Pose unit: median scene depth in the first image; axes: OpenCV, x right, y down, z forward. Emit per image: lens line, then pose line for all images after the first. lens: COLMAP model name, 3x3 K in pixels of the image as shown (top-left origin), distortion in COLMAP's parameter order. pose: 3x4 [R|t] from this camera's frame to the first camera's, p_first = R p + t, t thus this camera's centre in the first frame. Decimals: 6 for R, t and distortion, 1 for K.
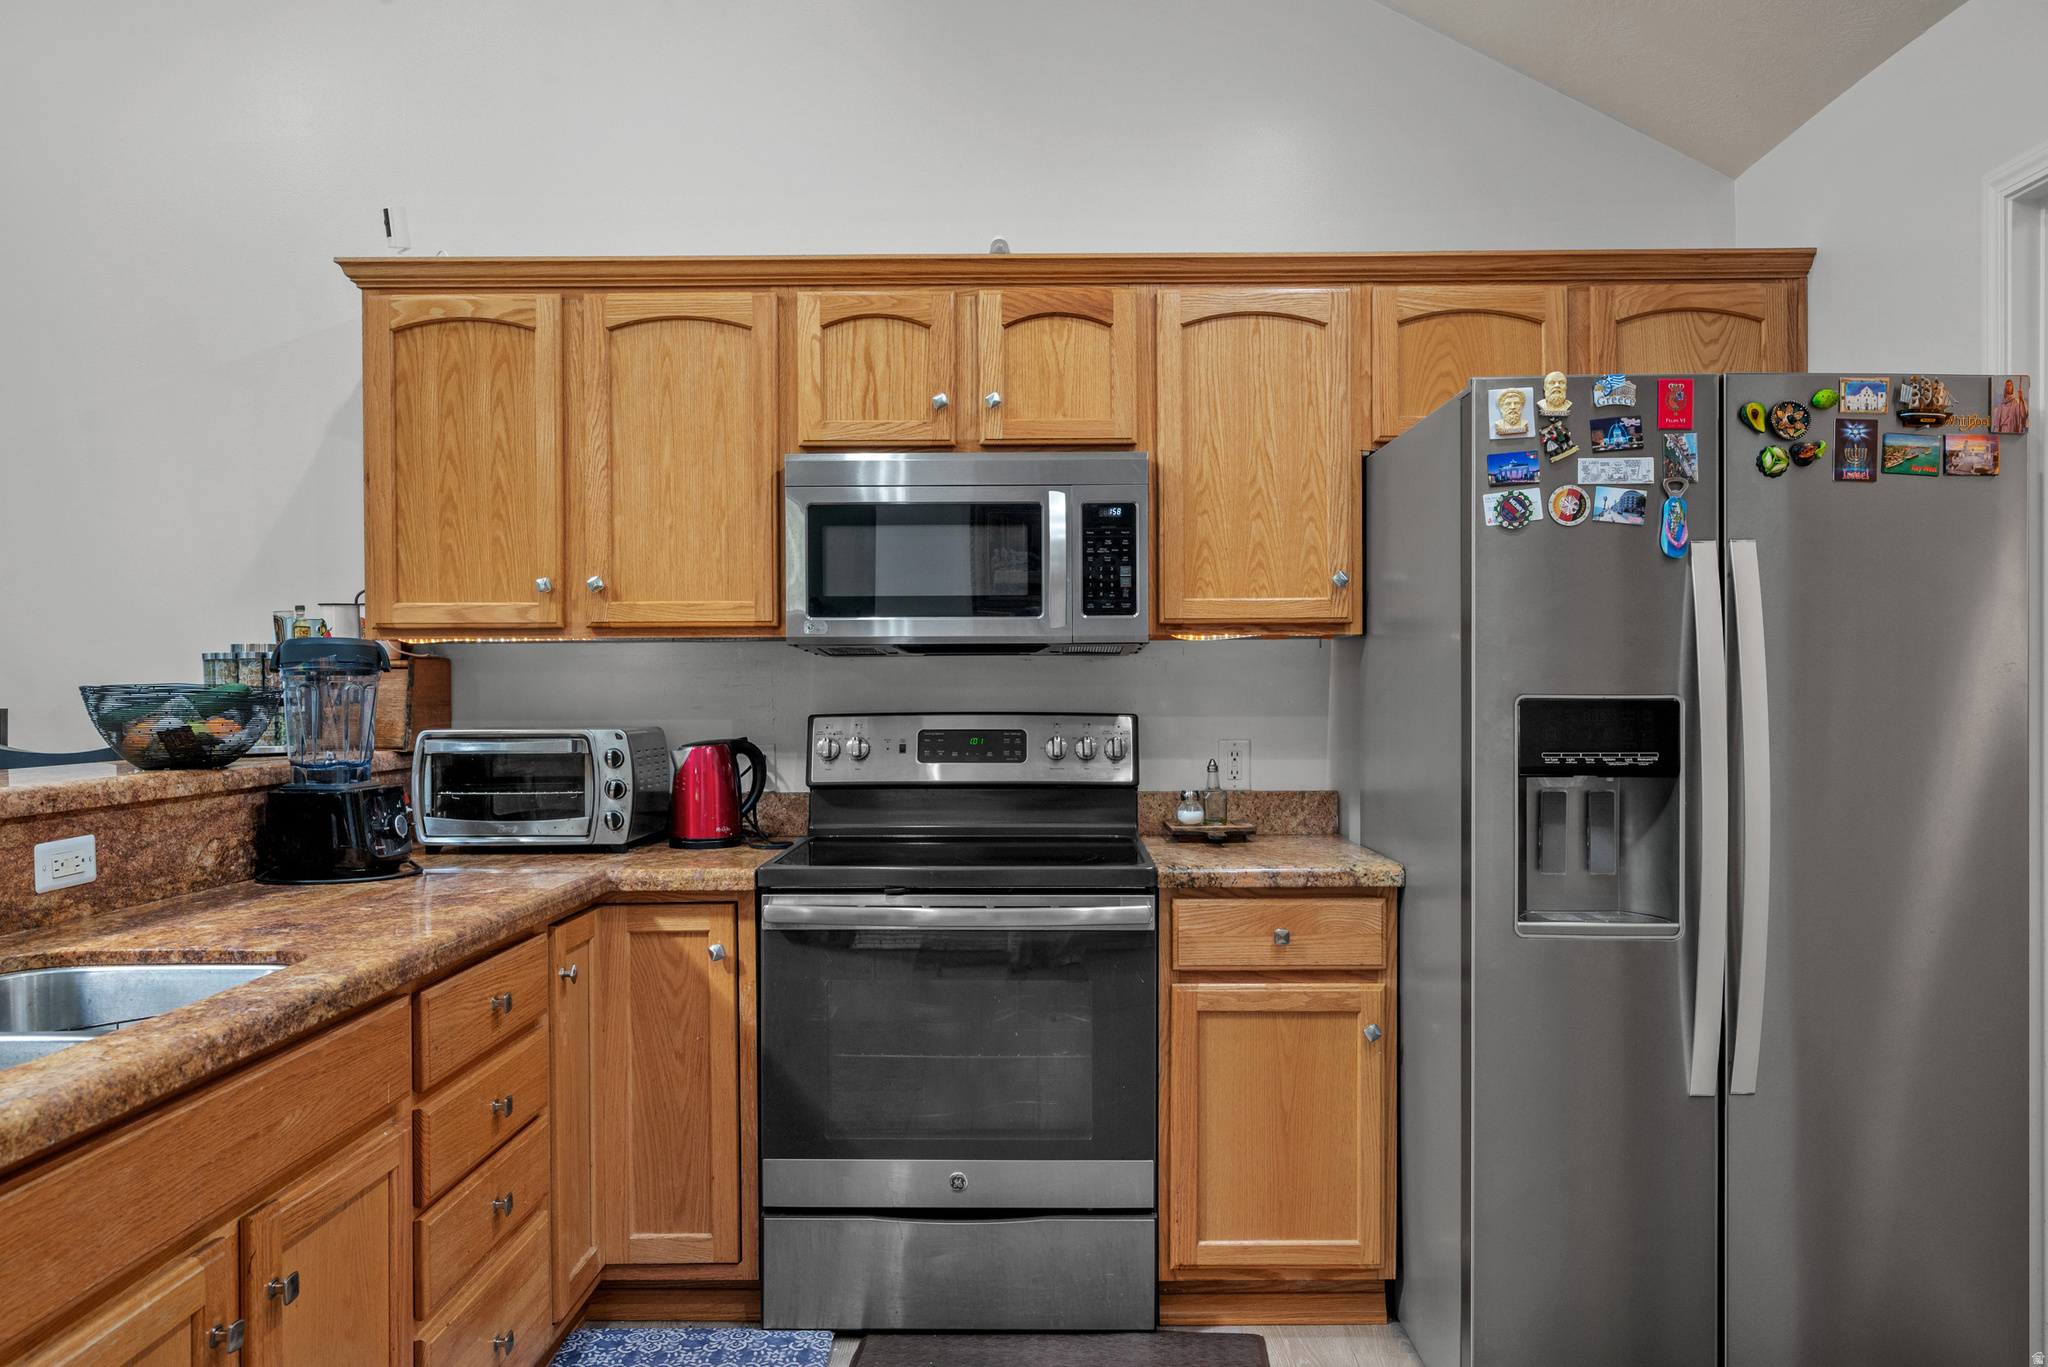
lens RADIAL K [[1413.4, 0, 1034.2], [0, 1413.4, 698.2], [0, 0, 1]] dist [-0.006980, -0.002719]
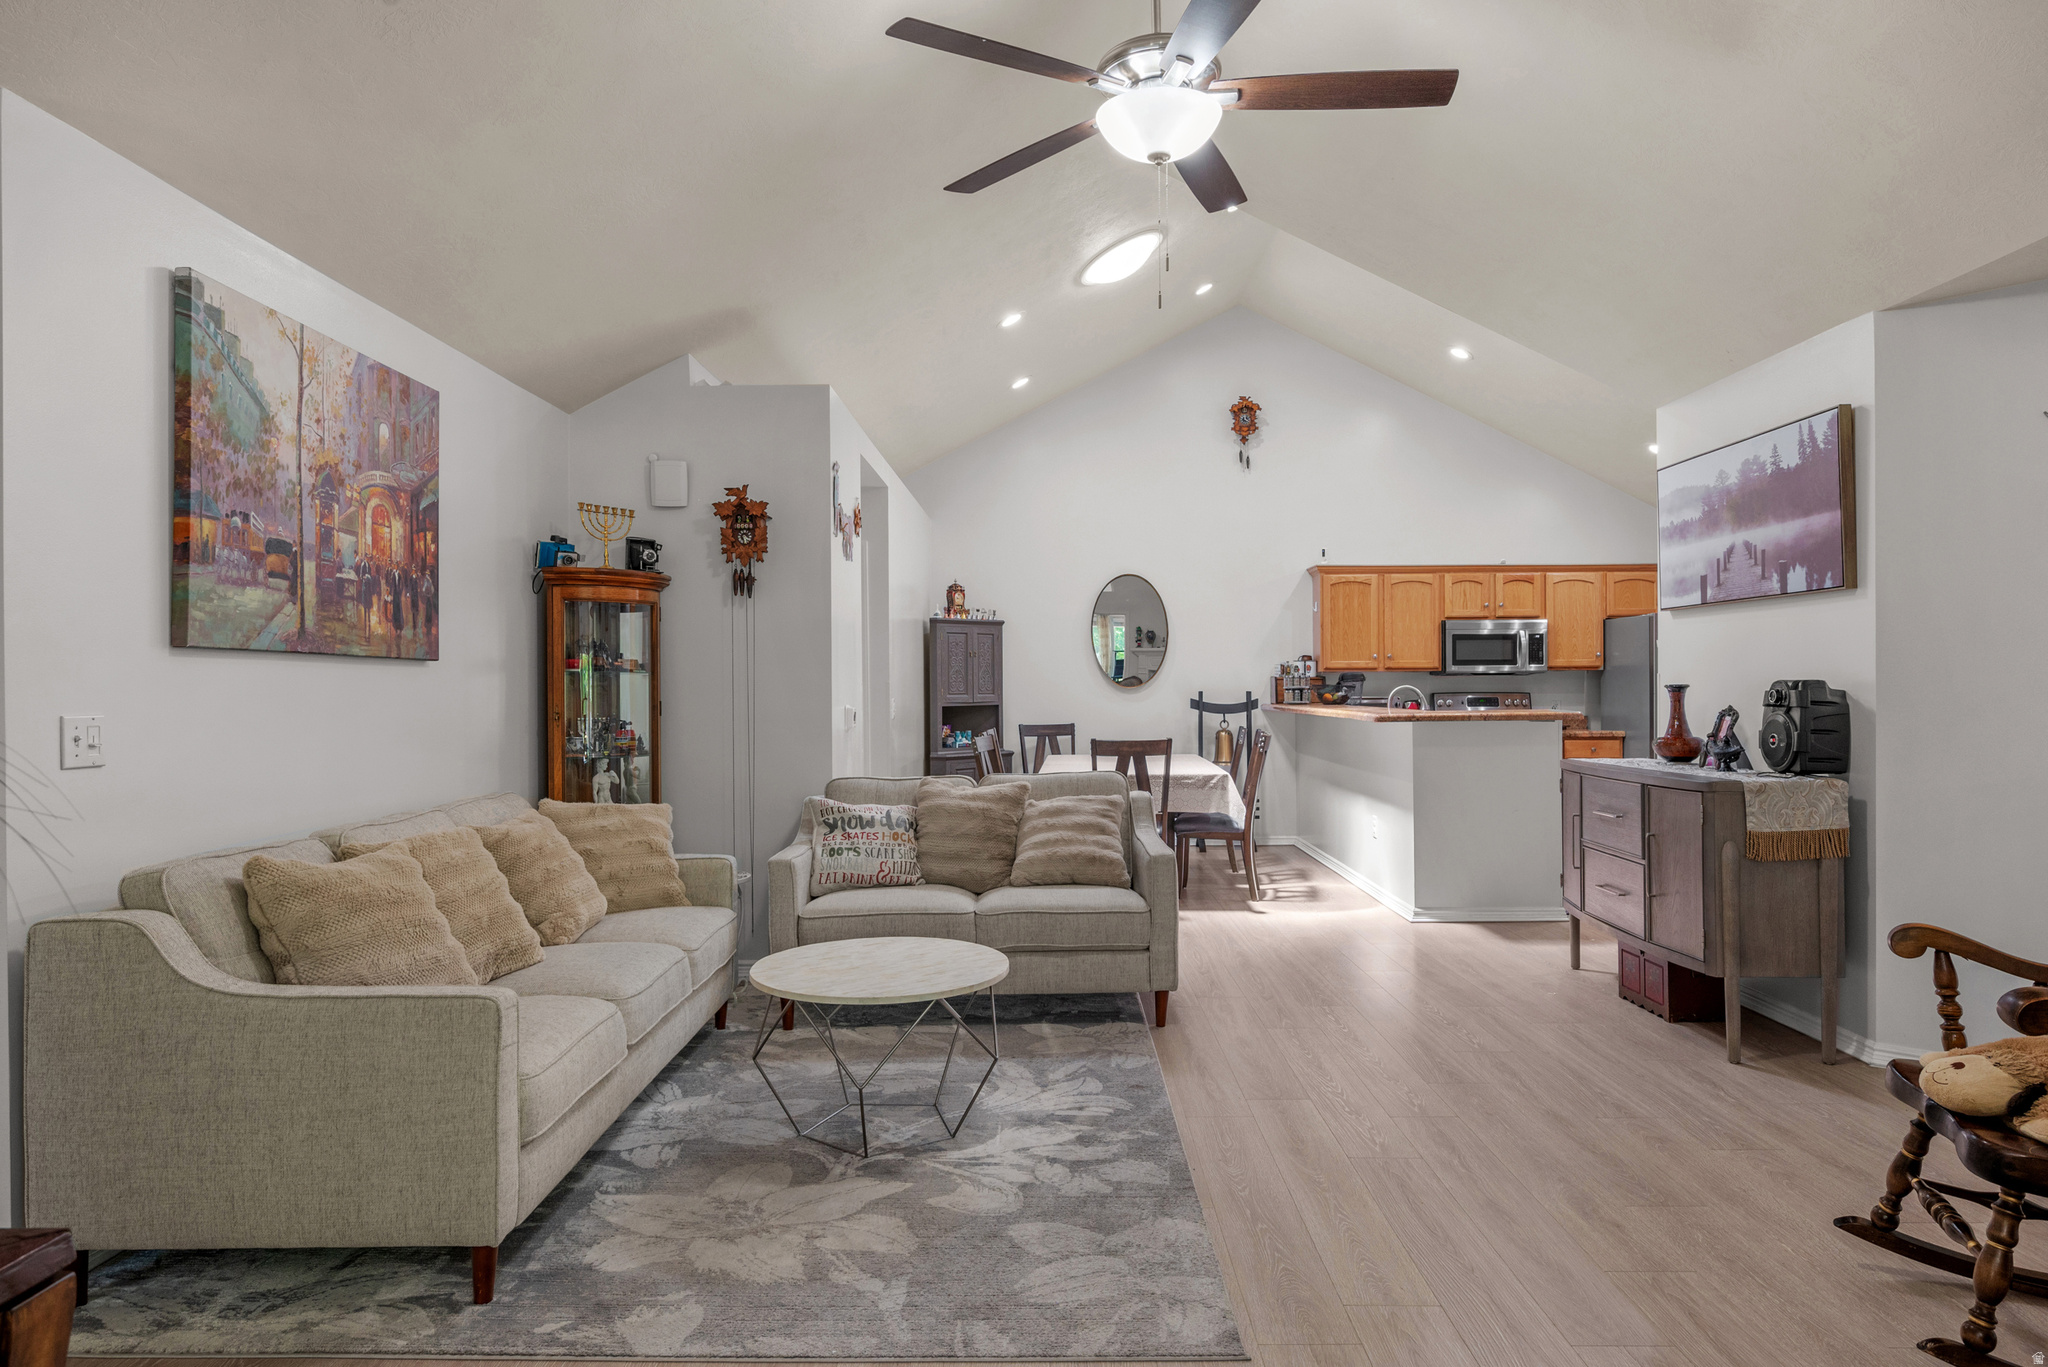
lens RADIAL K [[1227.9, 0, 1041.7], [0, 1227.9, 679.9], [0, 0, 1]] dist [0.000063, 0.003015]
pose [[0.999986, -0.001453, 0.005164, -1.217282], [0.001523, 0.999908, -0.013504, 0.019391], [-0.005144, 0.013512, 0.999895, -2.113728]]
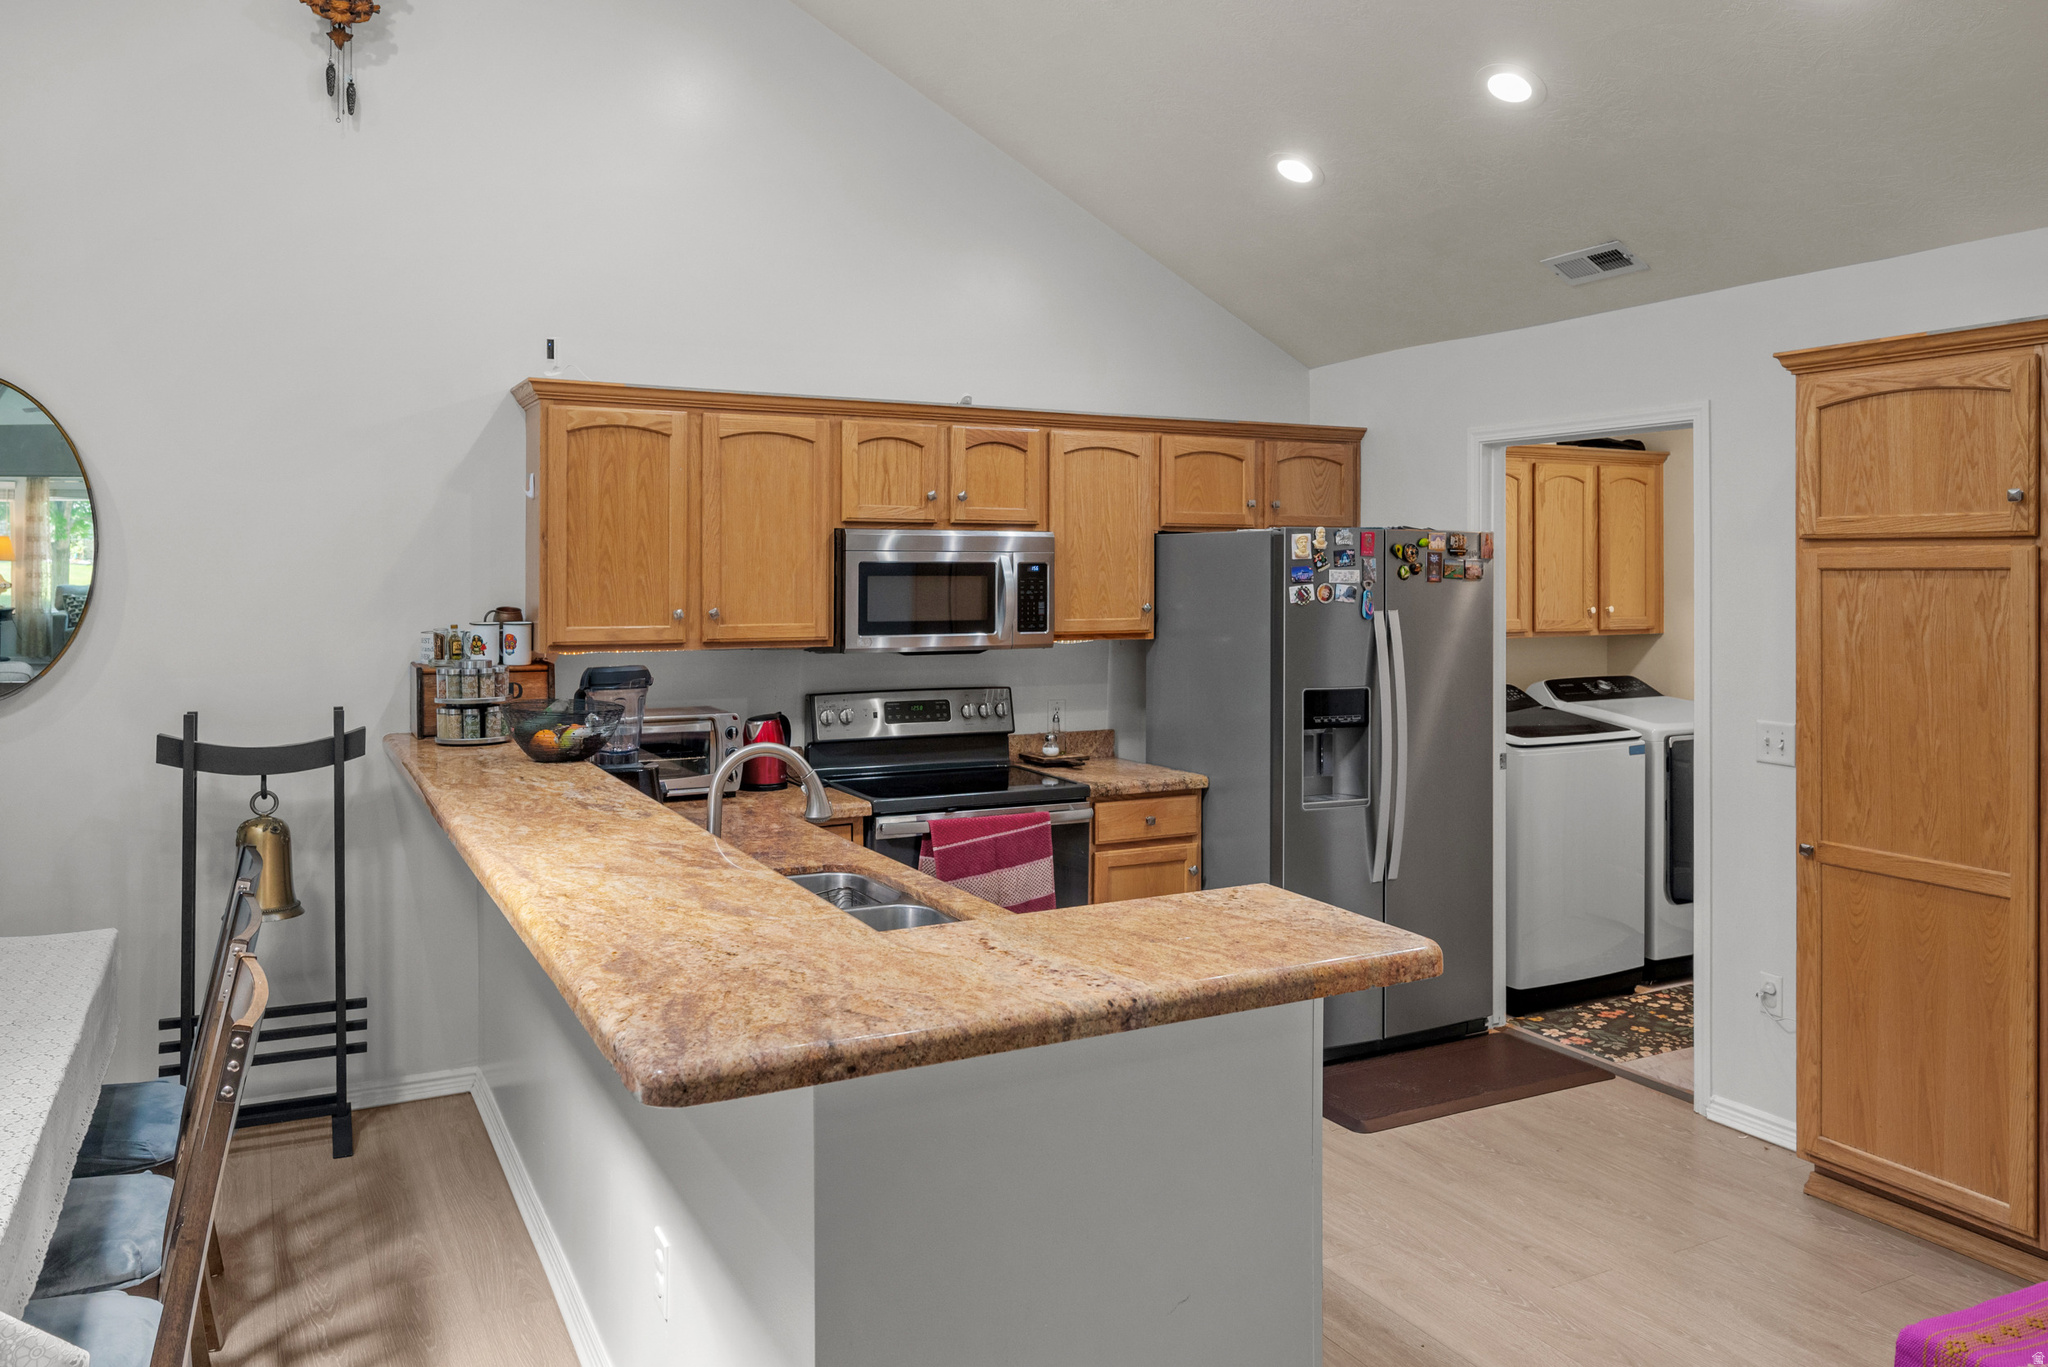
lens RADIAL K [[1477.9, 0, 1016.2], [0, 1477.9, 562.8], [0, 0, 1]] dist [0.002240, 0.000675]
pose [[0.884272, 0.007800, 0.466907, -0.755016], [-0.002281, 0.999921, -0.012383, -0.116310], [-0.466966, 0.009885, 0.884220, -0.498231]]
